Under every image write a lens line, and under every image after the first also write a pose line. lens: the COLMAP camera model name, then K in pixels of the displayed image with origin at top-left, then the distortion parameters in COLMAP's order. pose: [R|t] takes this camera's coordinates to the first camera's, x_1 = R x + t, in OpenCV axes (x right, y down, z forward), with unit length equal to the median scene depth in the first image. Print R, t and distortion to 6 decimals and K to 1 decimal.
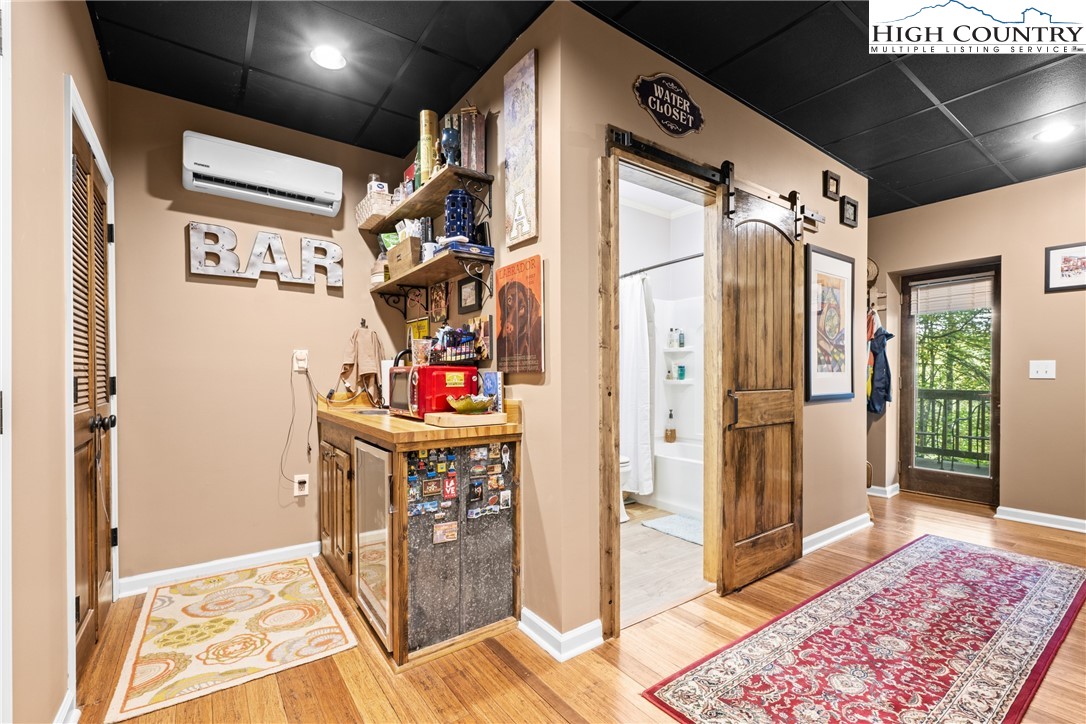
lens RADIAL K [[473.5, 0, 549.5], [0, 473.5, 378.9], [0, 0, 1]] dist [-0.002503, 0.000000]
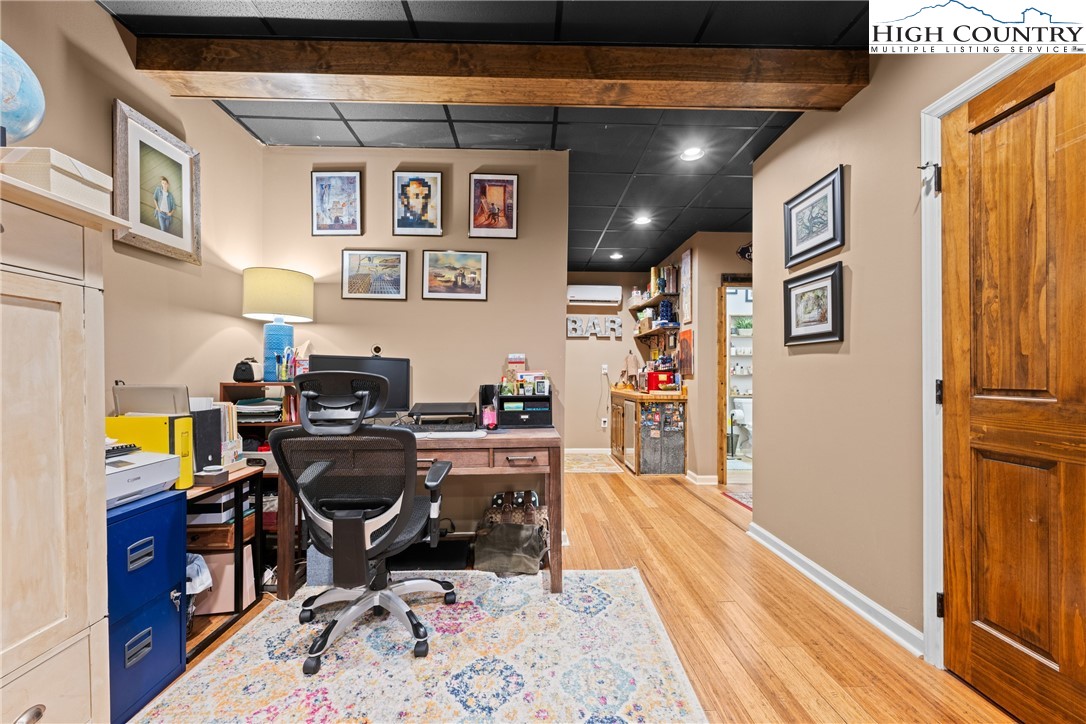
lens RADIAL K [[439.8, 0, 540.1], [0, 439.8, 378.3], [0, 0, 1]] dist [-0.001328, -0.000078]
pose [[0.822537, 0.005783, -0.568683, 0.568154], [-0.008489, 0.999962, -0.002109, 0.015166], [0.568649, 0.006562, 0.822554, -1.228203]]
